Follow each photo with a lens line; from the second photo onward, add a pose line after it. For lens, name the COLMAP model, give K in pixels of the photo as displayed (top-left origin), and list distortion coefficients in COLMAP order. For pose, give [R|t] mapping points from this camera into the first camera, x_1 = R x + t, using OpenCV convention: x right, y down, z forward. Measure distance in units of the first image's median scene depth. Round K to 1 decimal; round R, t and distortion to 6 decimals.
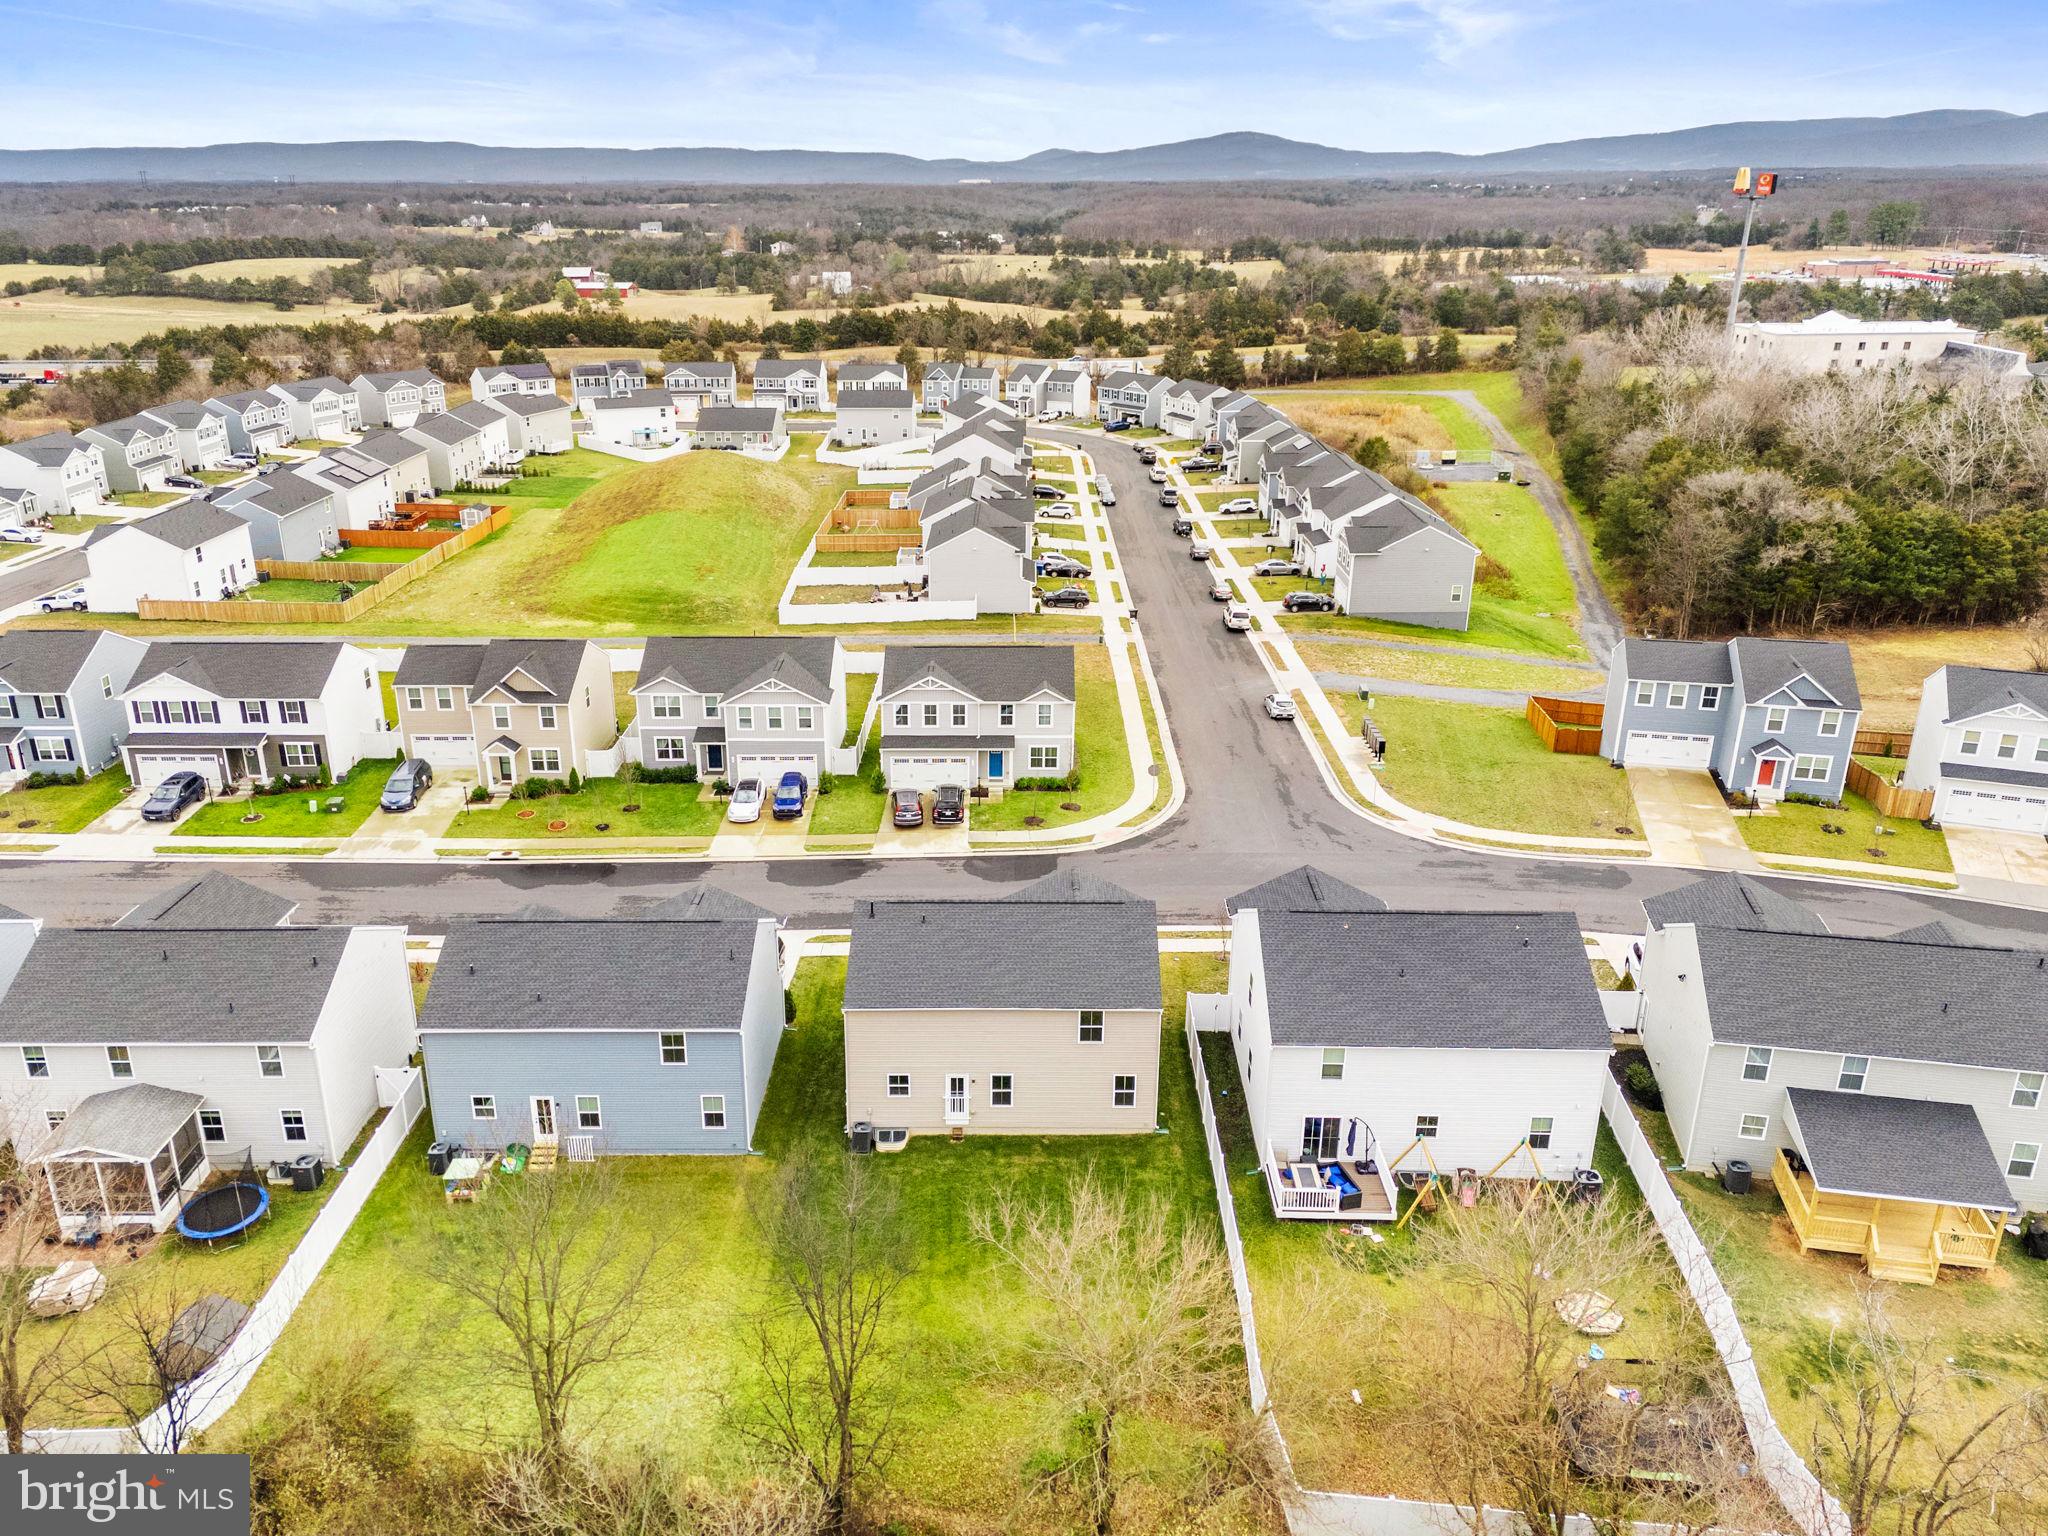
lens RADIAL K [[1534.6, 0, 1024.0], [0, 1534.6, 768.0], [0, 0, 1]] dist [0.090976, -0.099219]
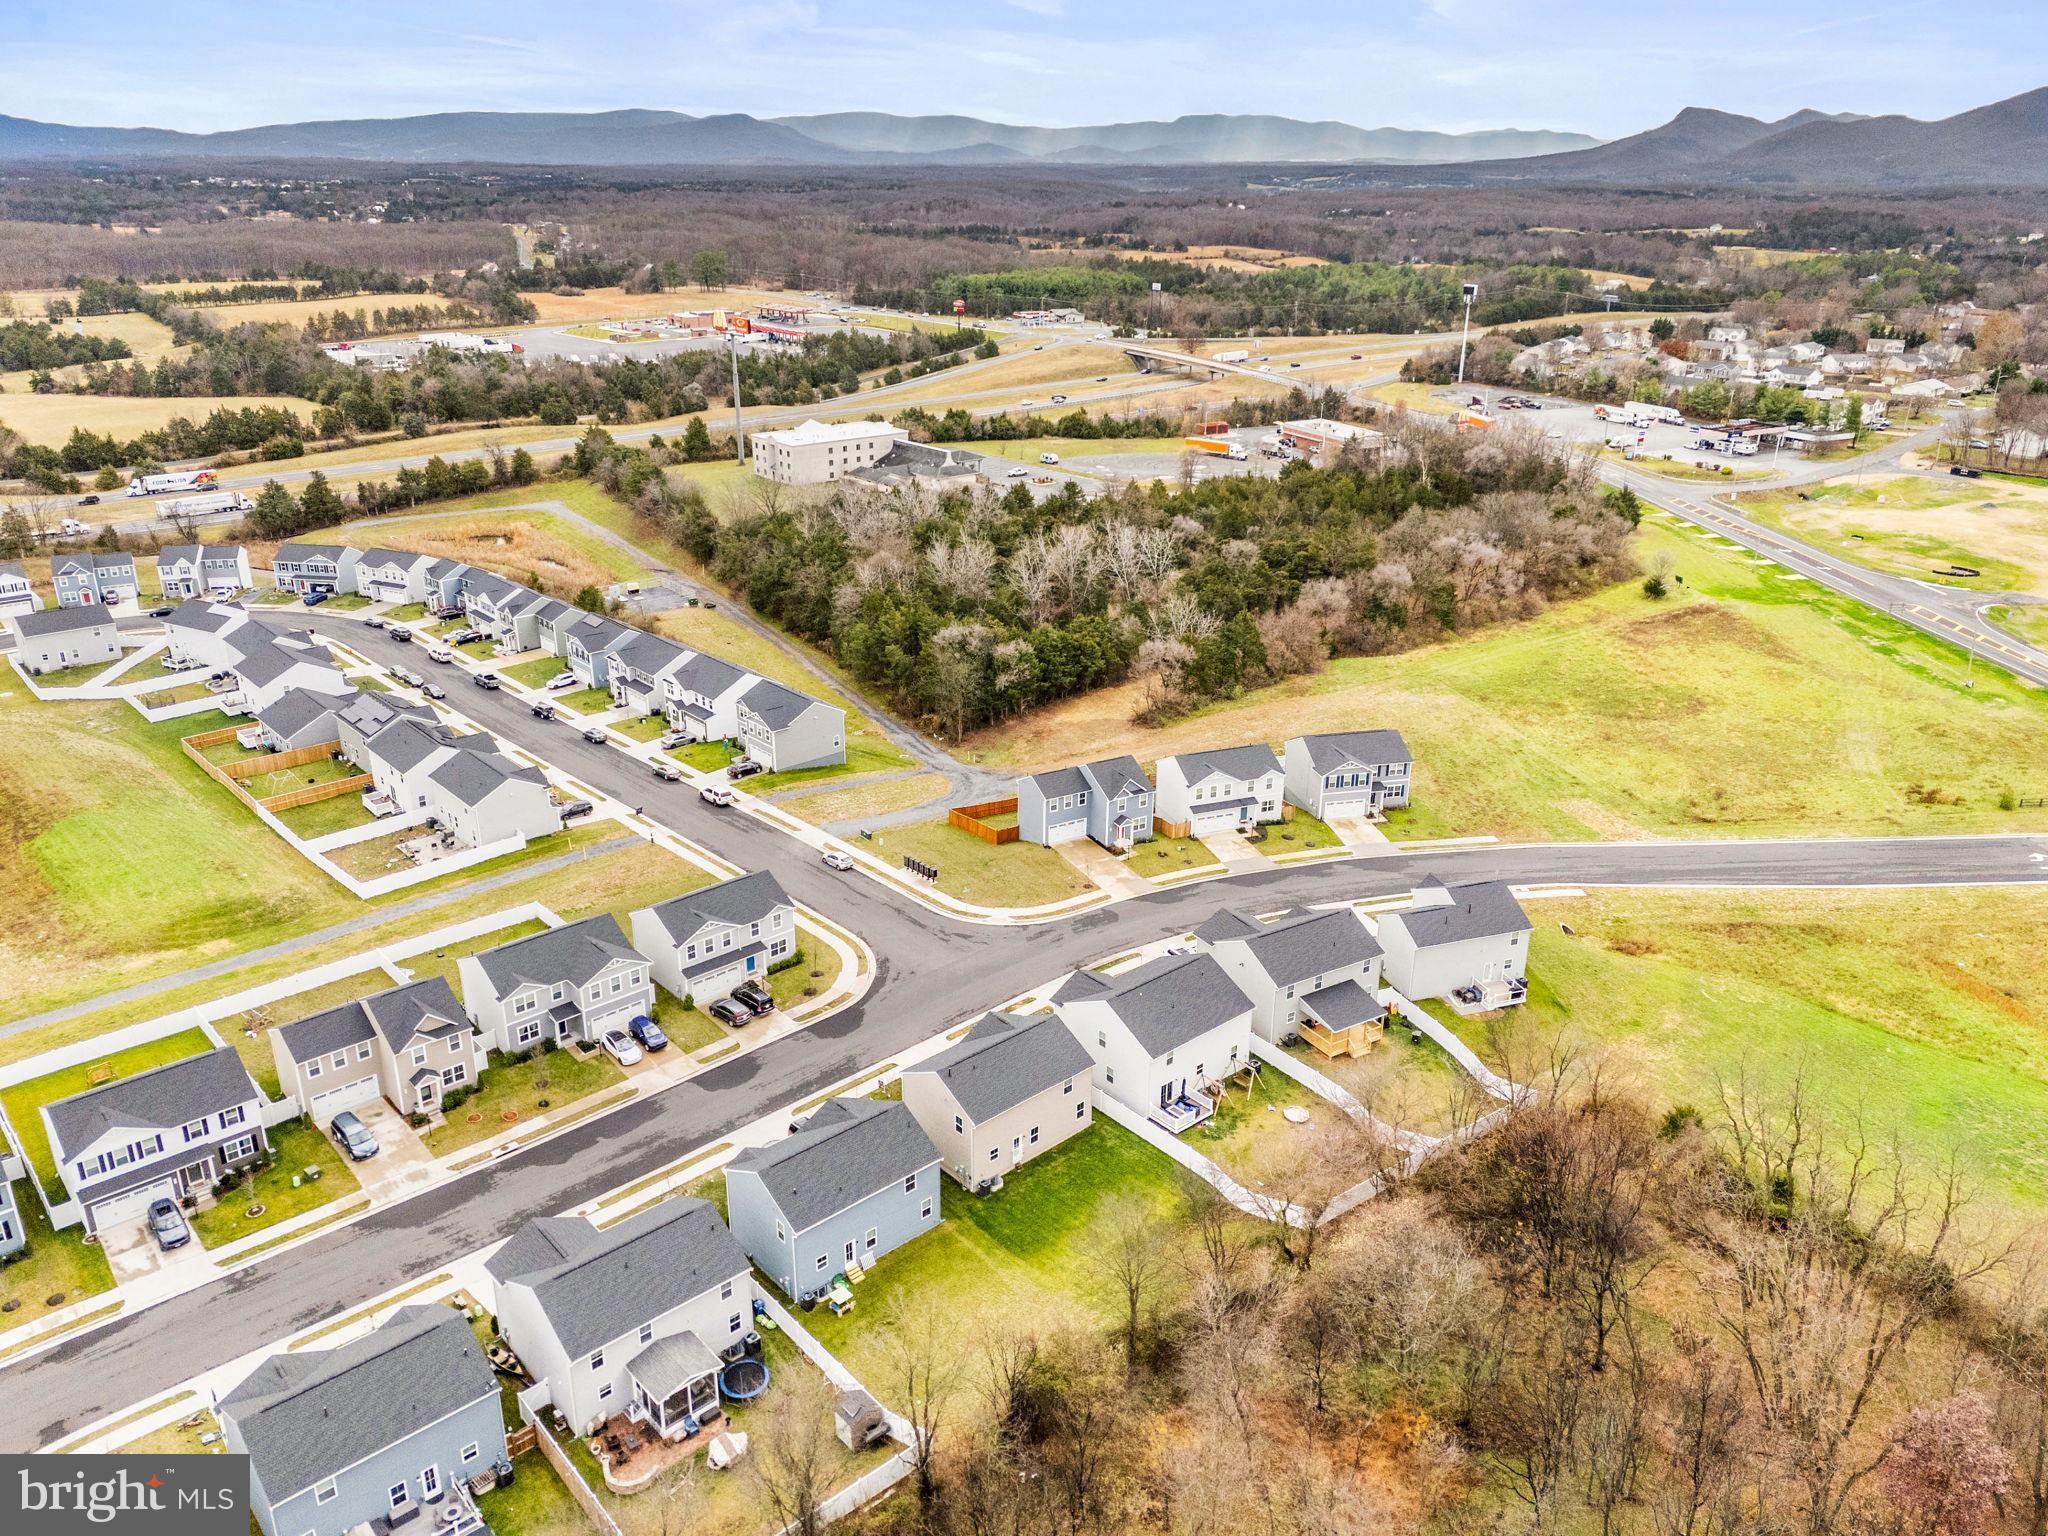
lens RADIAL K [[1534.6, 0, 1024.0], [0, 1534.6, 768.0], [0, 0, 1]] dist [0.090976, -0.099219]
pose [[0.731009, -0.248905, 0.635352, -0.730705], [0.228824, 0.966603, 0.115401, -0.298170], [-0.642857, 0.061024, 0.763551, -0.326449]]
